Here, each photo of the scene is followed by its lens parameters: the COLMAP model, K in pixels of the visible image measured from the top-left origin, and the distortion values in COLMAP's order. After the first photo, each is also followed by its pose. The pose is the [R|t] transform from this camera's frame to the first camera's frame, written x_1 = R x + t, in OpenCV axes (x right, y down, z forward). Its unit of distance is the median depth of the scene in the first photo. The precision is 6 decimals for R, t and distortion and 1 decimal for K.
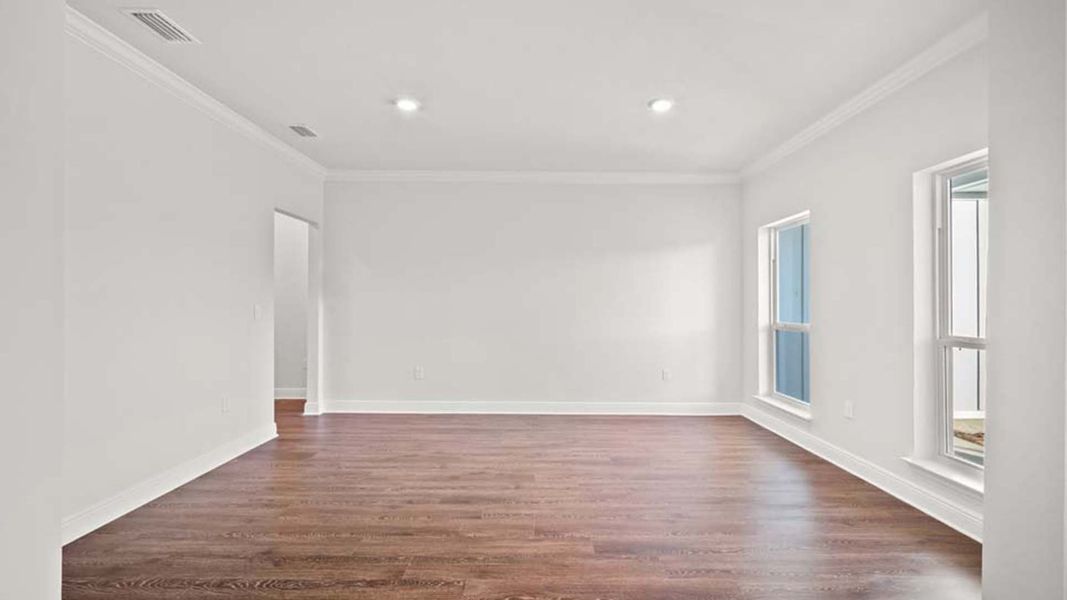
lens RADIAL K [[442.8, 0, 539.5], [0, 442.8, 303.7], [0, 0, 1]] dist [-0.001059, -0.000812]
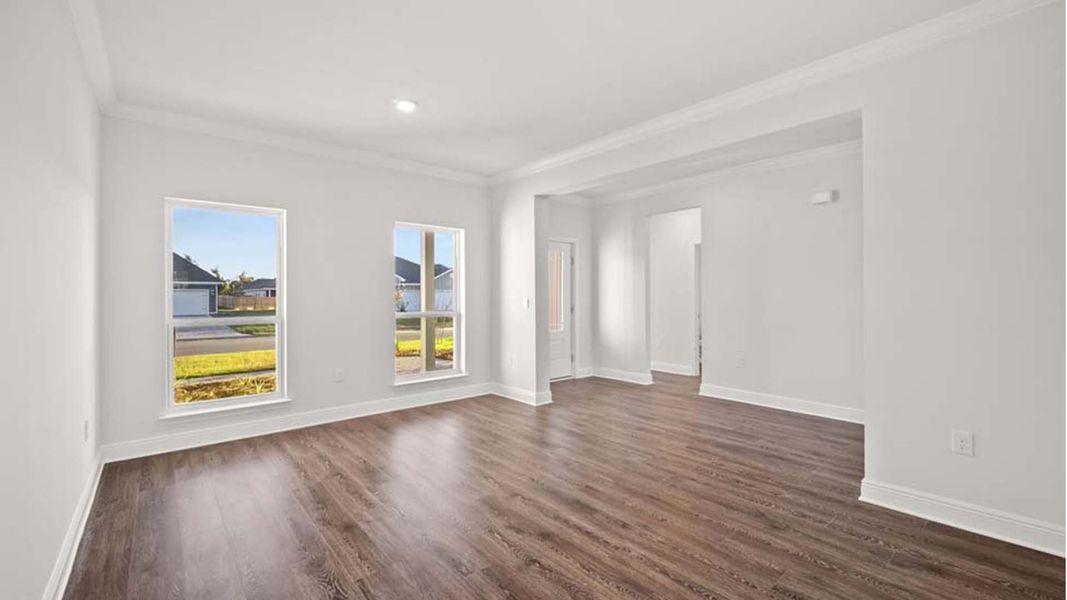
lens RADIAL K [[442.8, 0, 527.8], [0, 442.8, 300.9], [0, 0, 1]] dist [-0.001059, -0.000812]
pose [[-0.637224, -0.006145, 0.770654, -0.776643], [0.003478, 0.999935, 0.010849, 0.001508], [-0.770671, 0.009593, -0.637161, 1.574225]]
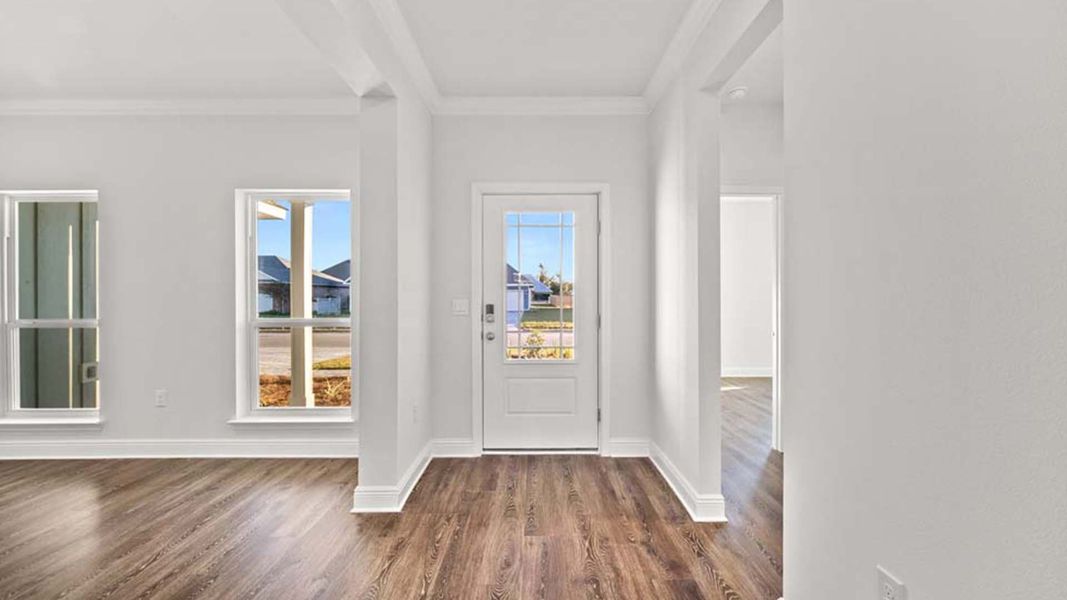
lens RADIAL K [[442.8, 0, 532.3], [0, 442.8, 295.6], [0, 0, 1]] dist [-0.001059, -0.000812]
pose [[0.003946, 0.002358, 0.999989, -0.359702], [0.001714, 0.999996, -0.002365, 0.007228], [-0.999991, 0.001724, 0.003942, 0.151502]]
